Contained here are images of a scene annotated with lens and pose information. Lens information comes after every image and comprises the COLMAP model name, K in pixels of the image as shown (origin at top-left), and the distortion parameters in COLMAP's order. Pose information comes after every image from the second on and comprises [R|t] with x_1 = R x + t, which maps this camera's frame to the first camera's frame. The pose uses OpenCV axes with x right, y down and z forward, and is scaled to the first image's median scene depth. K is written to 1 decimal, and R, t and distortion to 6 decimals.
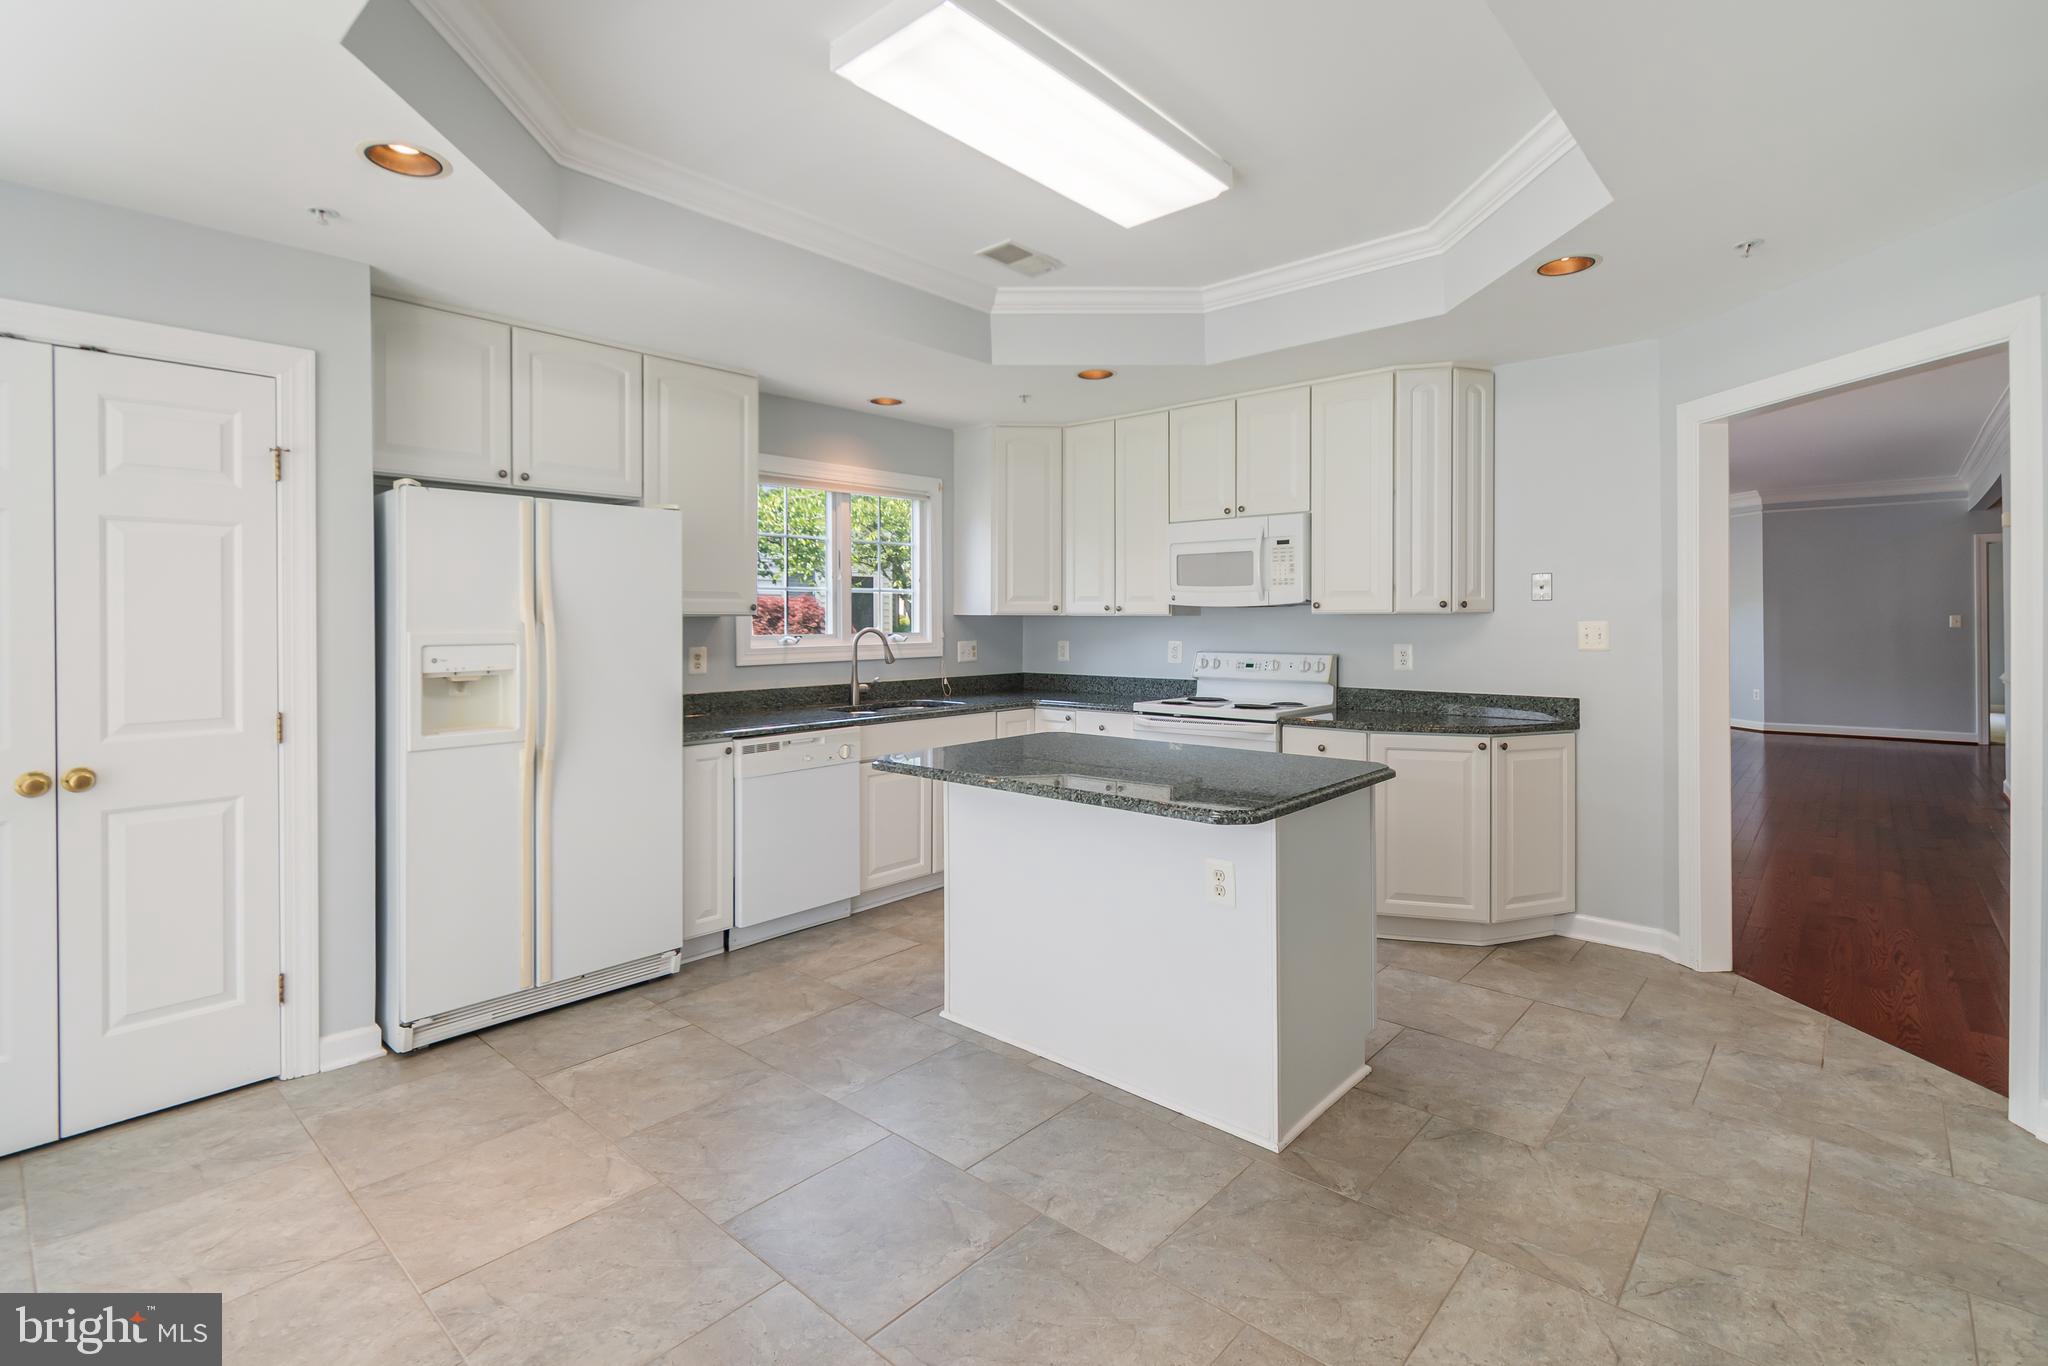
lens RADIAL K [[928.9, 0, 1023.3], [0, 928.9, 620.1], [0, 0, 1]] dist [0.003592, -0.002745]
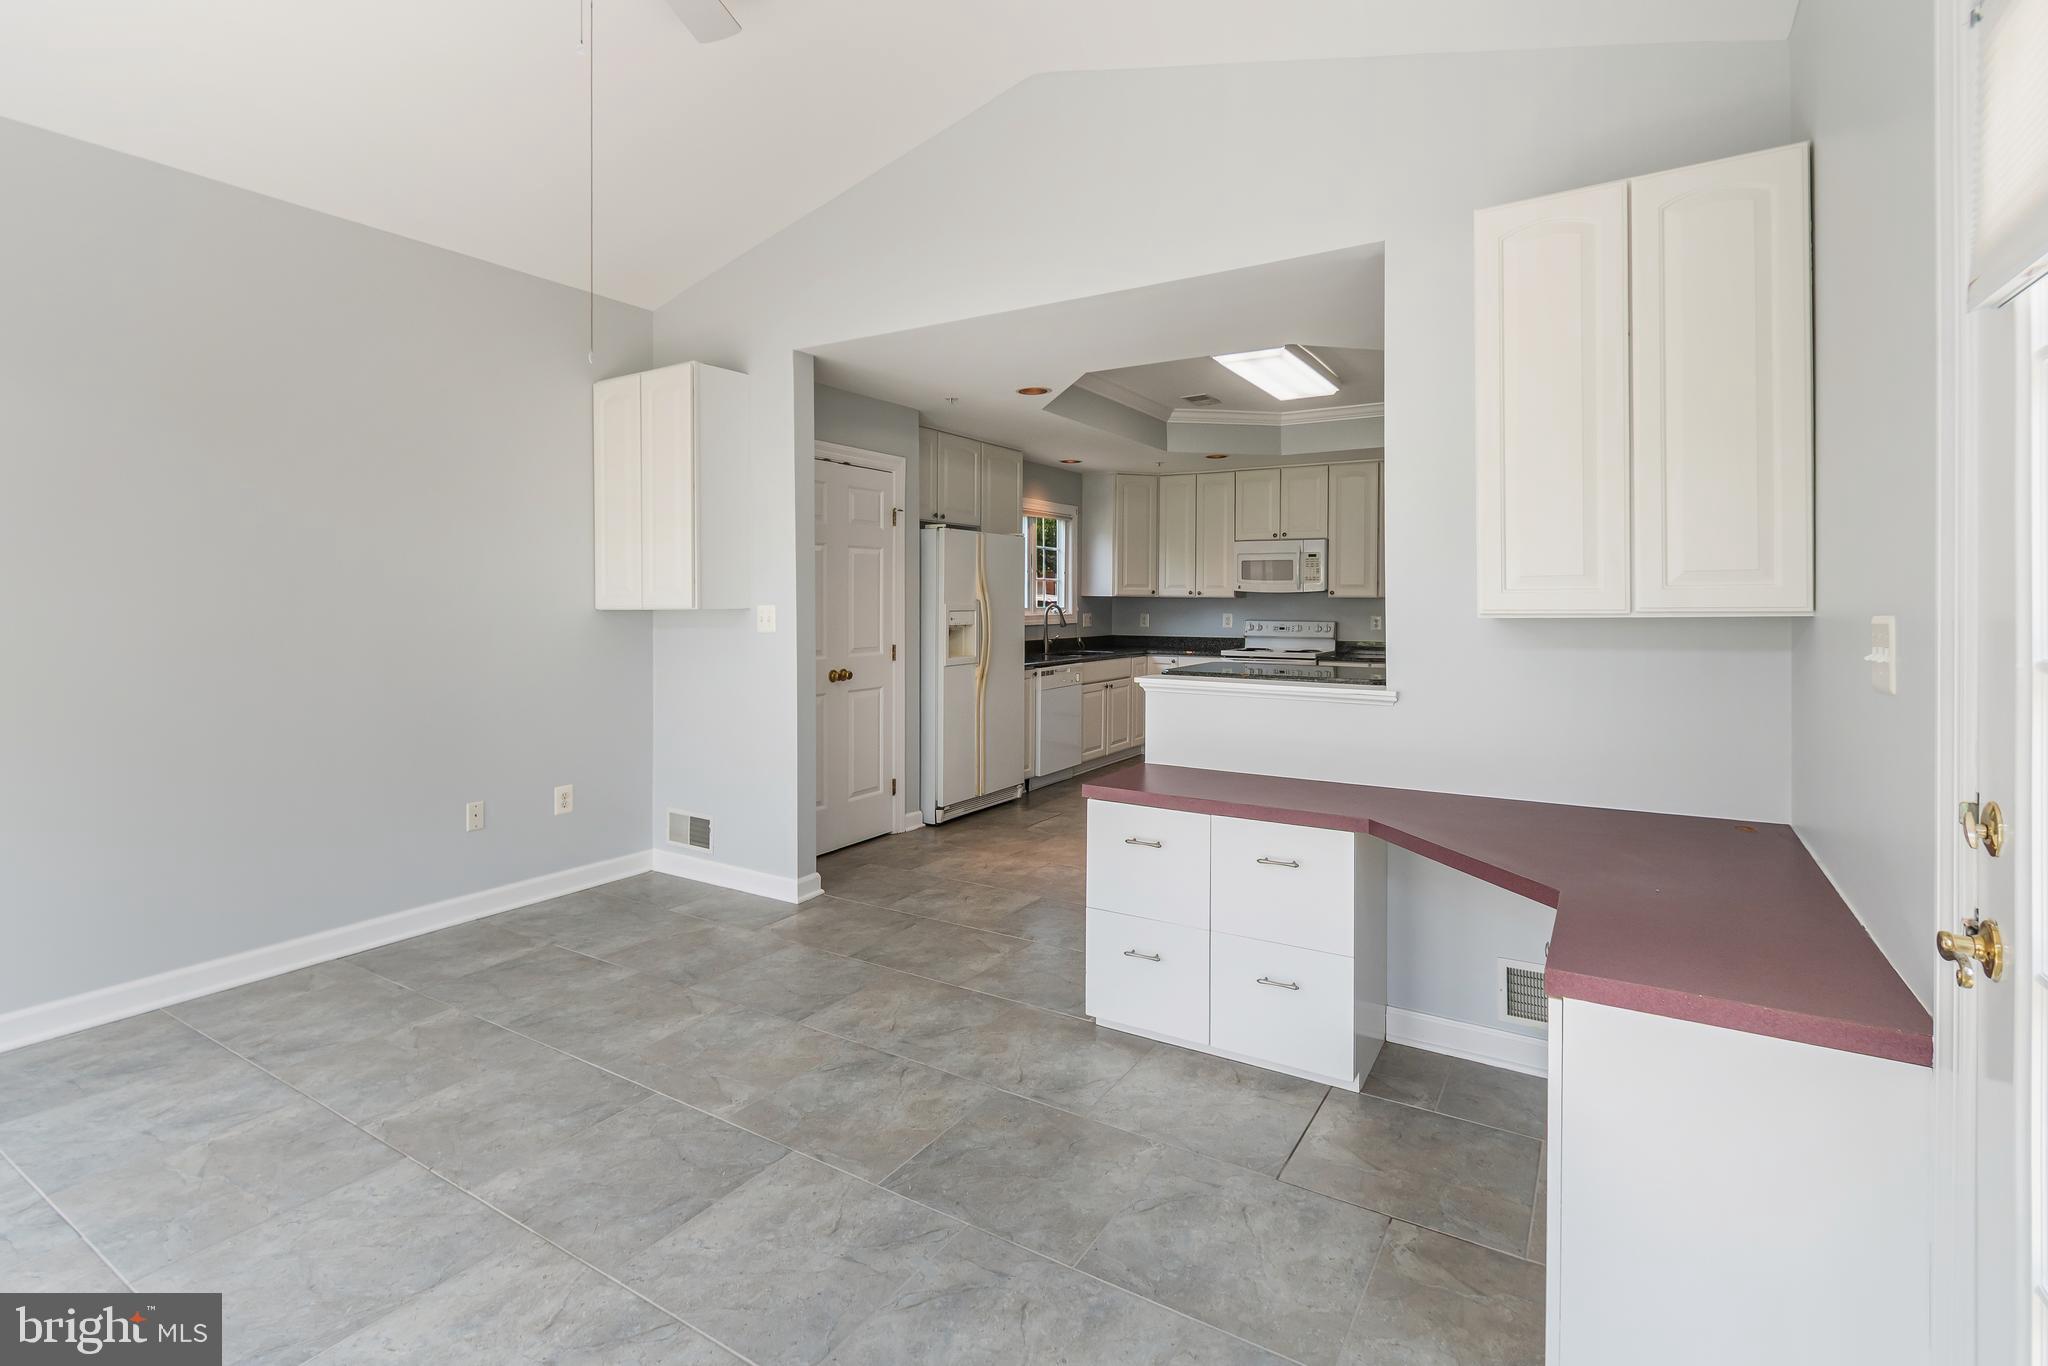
lens RADIAL K [[928.9, 0, 1021.2], [0, 928.9, 599.8], [0, 0, 1]] dist [0.003592, -0.002745]
pose [[0.985336, 0.008611, 0.170407, -0.597320], [-0.009020, 0.999958, 0.001627, -0.000788], [-0.170385, -0.003140, 0.985372, -0.660234]]
